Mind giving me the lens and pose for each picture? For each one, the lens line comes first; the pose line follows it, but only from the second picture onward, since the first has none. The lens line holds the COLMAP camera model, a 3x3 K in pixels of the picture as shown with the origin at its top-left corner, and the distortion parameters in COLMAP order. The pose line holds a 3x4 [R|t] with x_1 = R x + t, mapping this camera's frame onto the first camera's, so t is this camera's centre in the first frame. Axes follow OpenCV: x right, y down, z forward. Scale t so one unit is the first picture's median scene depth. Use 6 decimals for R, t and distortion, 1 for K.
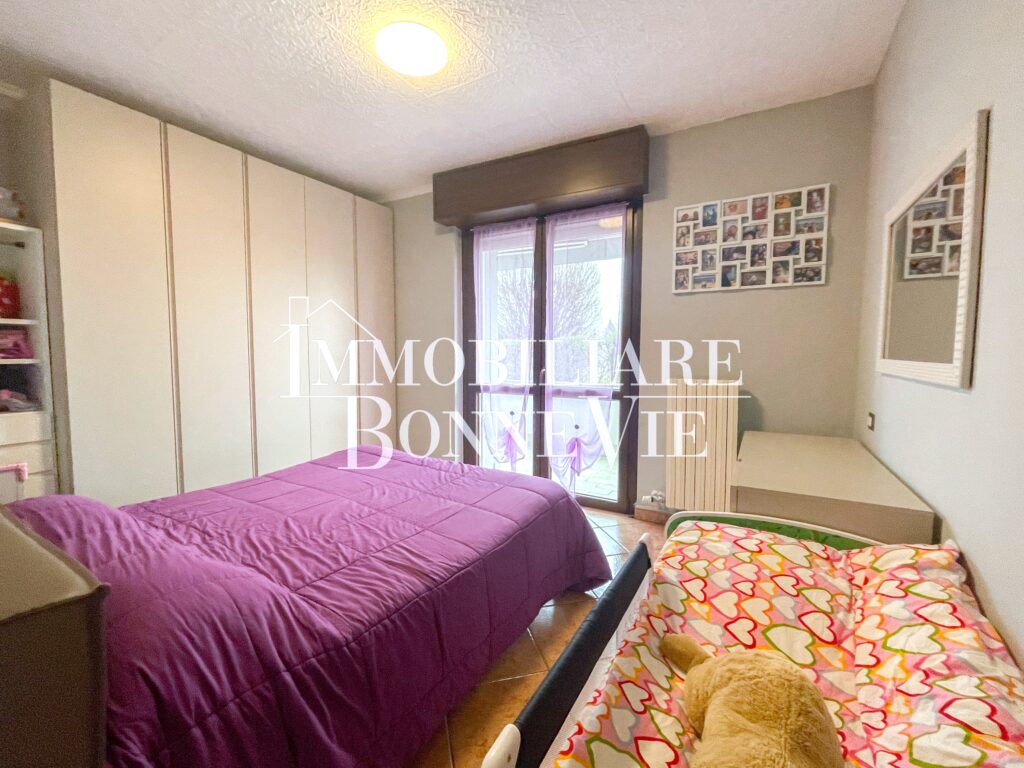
lens RADIAL K [[437.5, 0, 515.3], [0, 437.5, 376.9], [0, 0, 1]] dist [0.004982, 0.000715]
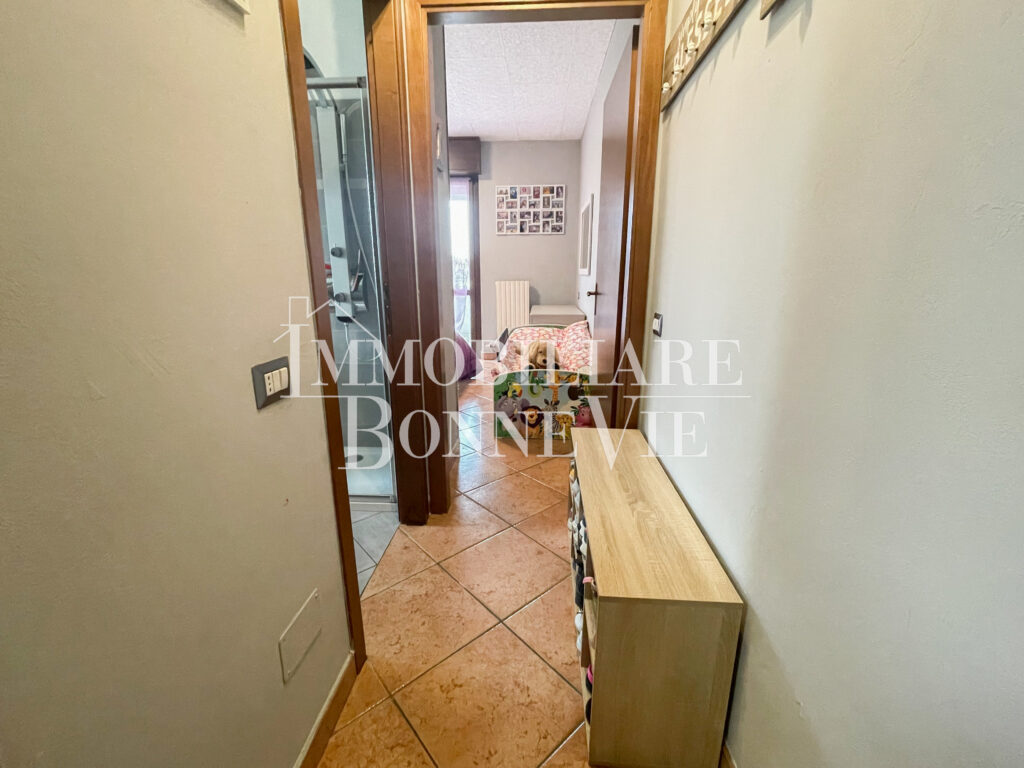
lens RADIAL K [[437.5, 0, 509.4], [0, 437.5, 381.5], [0, 0, 1]] dist [0.004982, 0.000715]
pose [[0.902692, -0.110629, 0.415823, -0.470060], [0.029822, 0.980145, 0.196027, 0.062925], [-0.429253, -0.164551, 0.888068, -0.844131]]
